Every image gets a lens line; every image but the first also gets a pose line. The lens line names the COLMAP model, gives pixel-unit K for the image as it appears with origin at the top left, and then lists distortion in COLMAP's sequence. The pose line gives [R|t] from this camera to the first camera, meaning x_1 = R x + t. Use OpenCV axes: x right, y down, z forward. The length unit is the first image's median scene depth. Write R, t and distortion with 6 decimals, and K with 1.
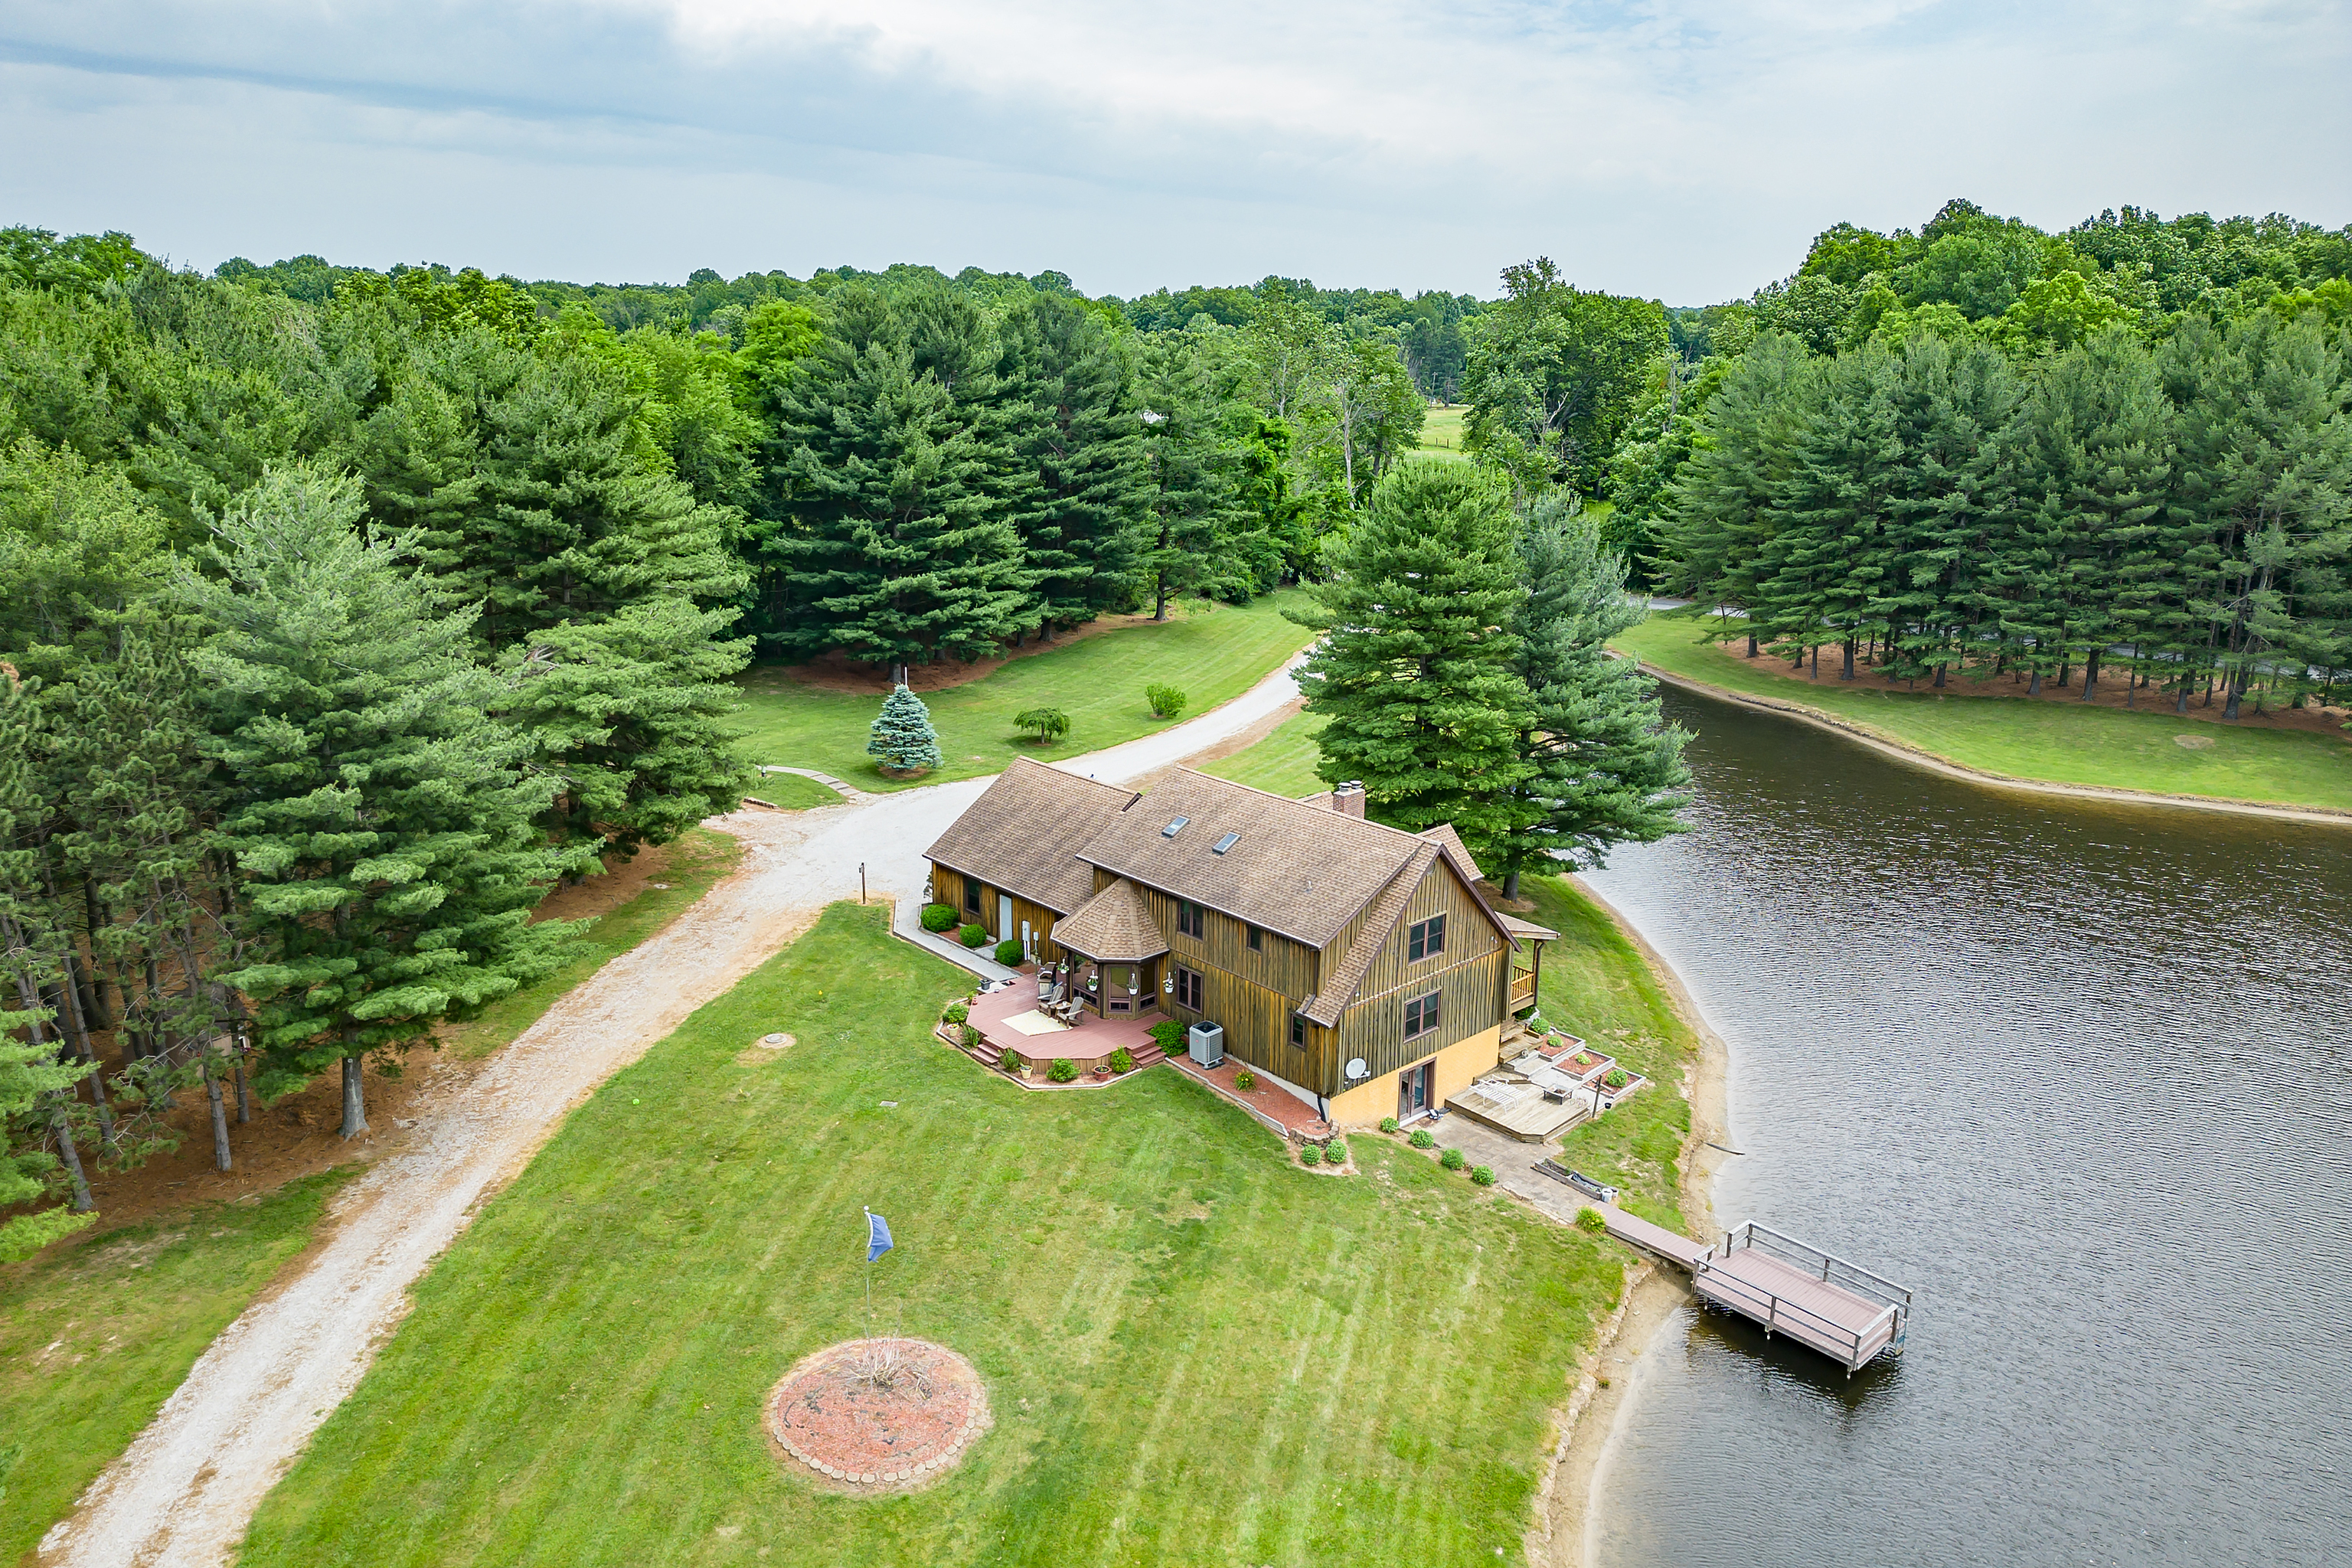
lens RADIAL K [[1652.5, 0, 1167.8], [0, 1652.5, 781.3], [0, 0, 1]] dist [0.076872, -0.055793]
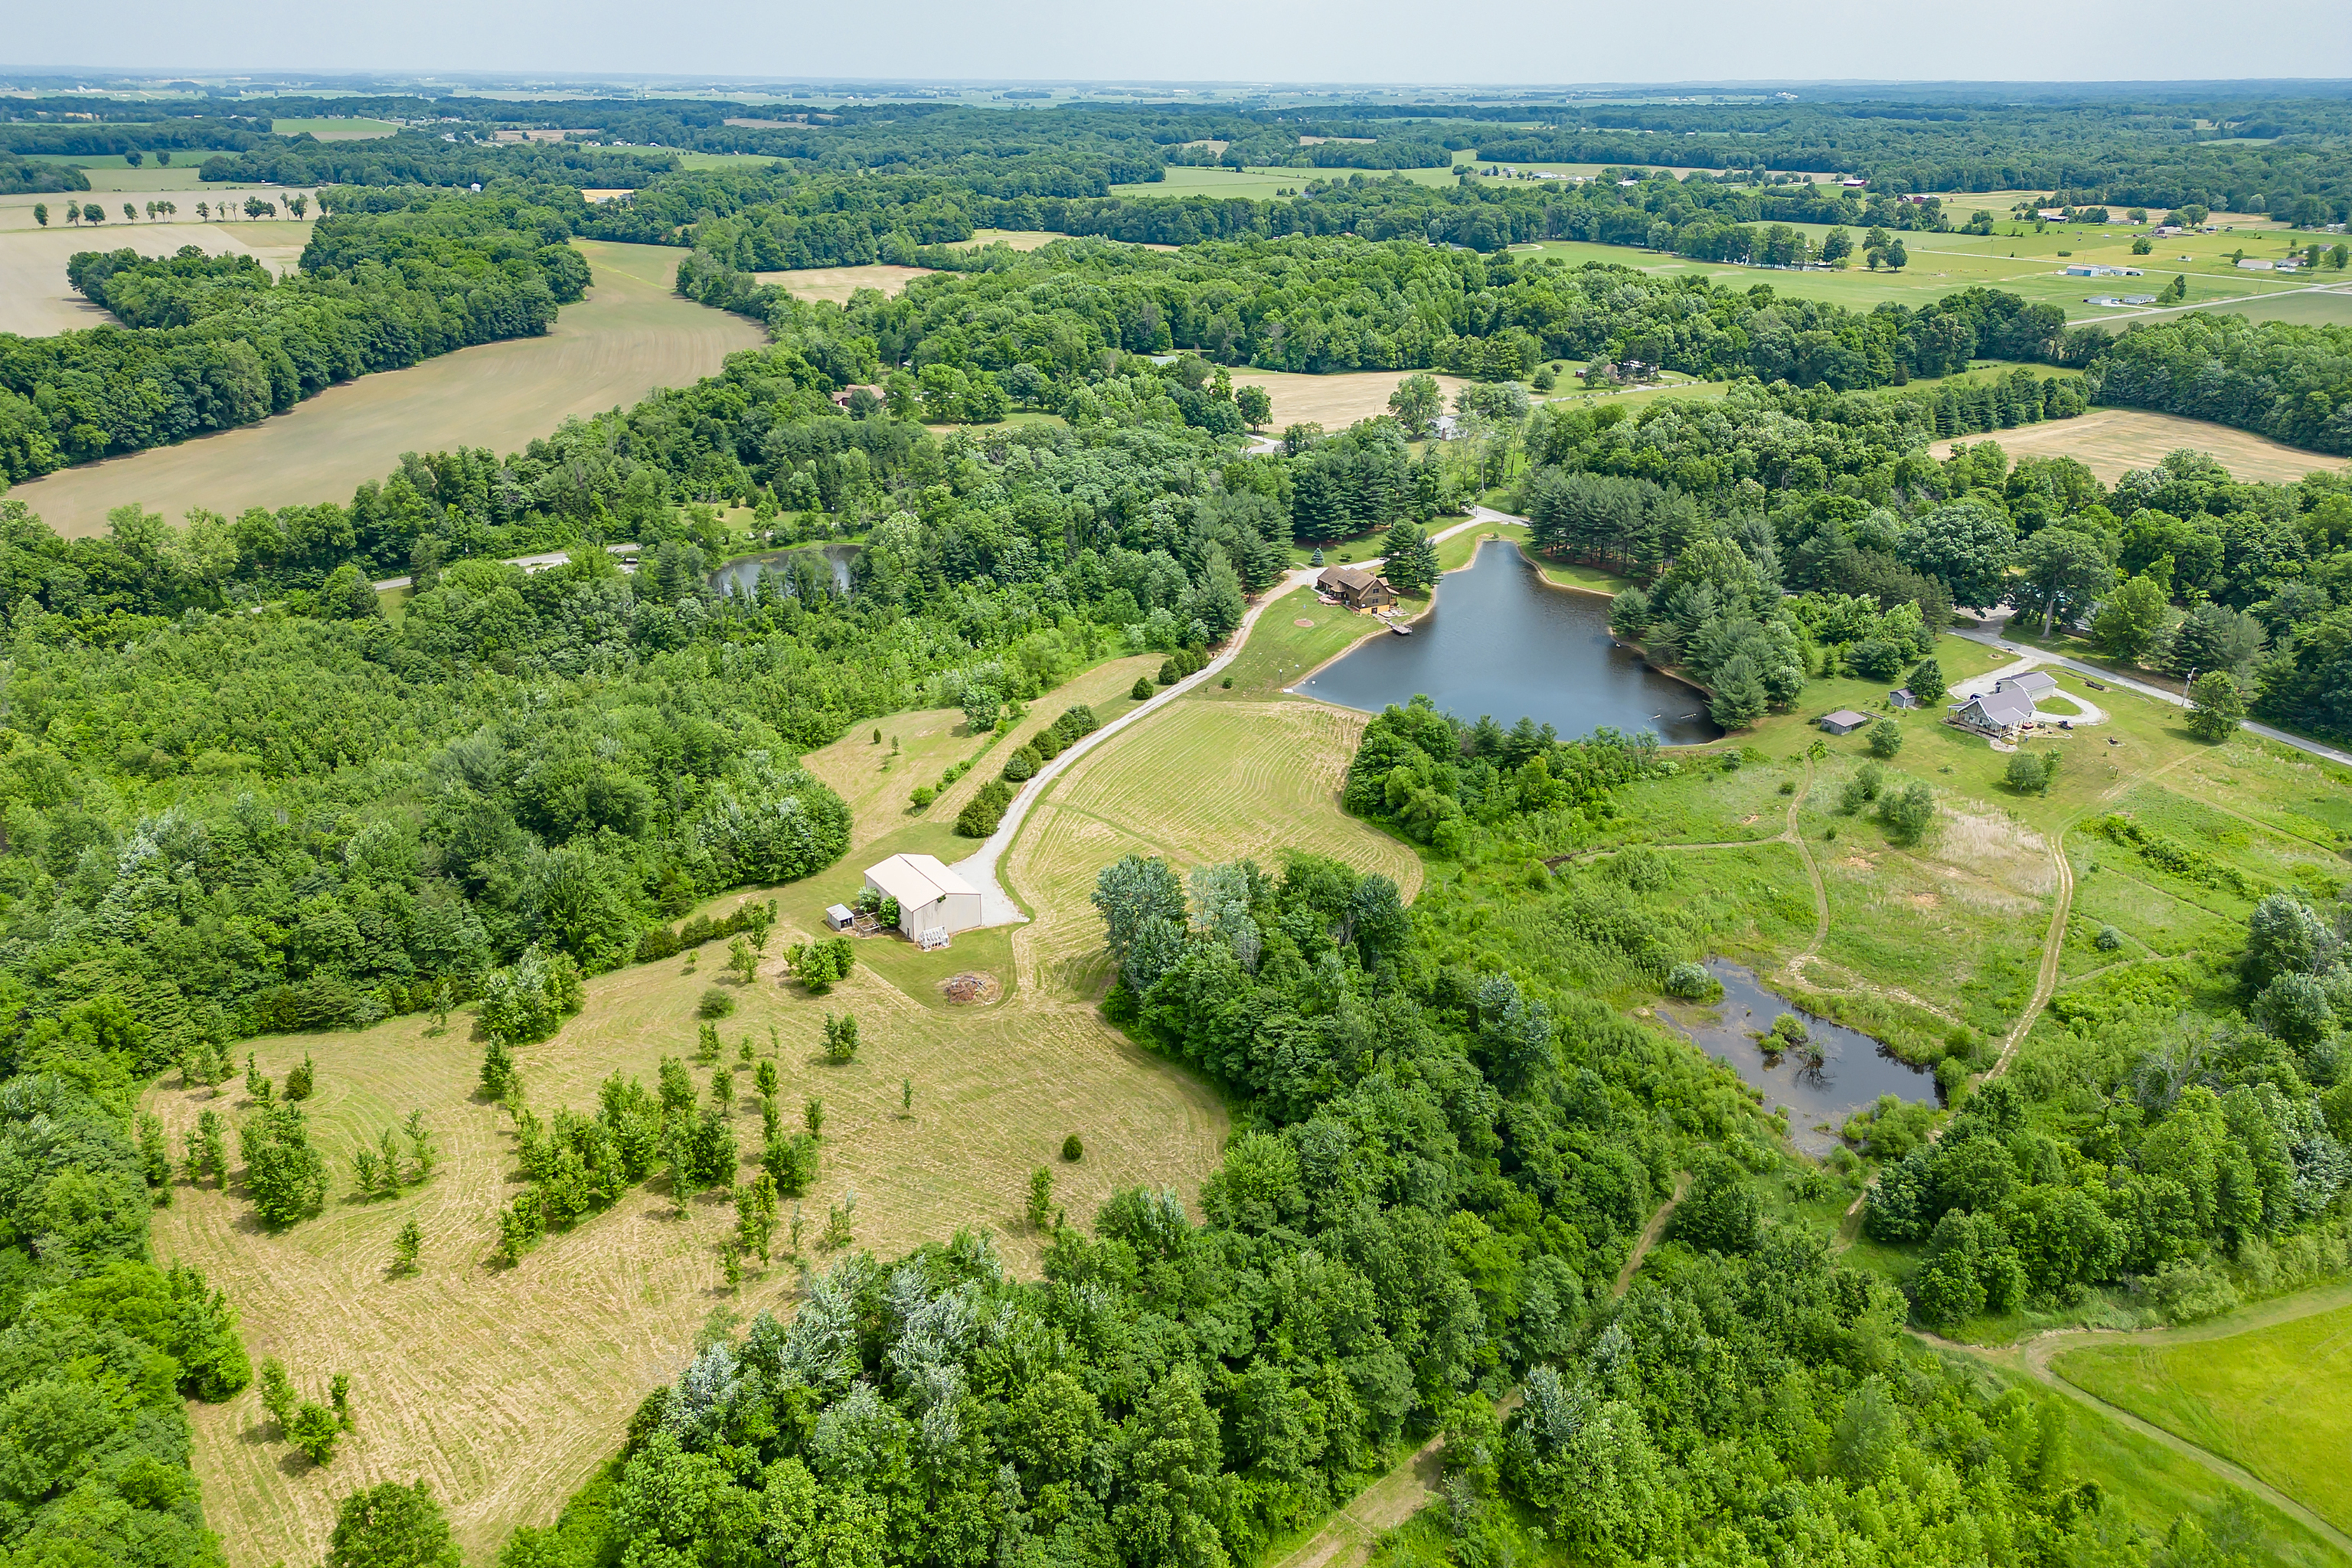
lens RADIAL K [[1652.5, 0, 1167.8], [0, 1652.5, 781.3], [0, 0, 1]] dist [0.076872, -0.055793]
pose [[0.957782, 0.108753, -0.266133, 1.068011], [-0.074291, 0.987875, 0.136324, -0.010188], [0.277732, -0.110797, 0.954248, -5.253525]]
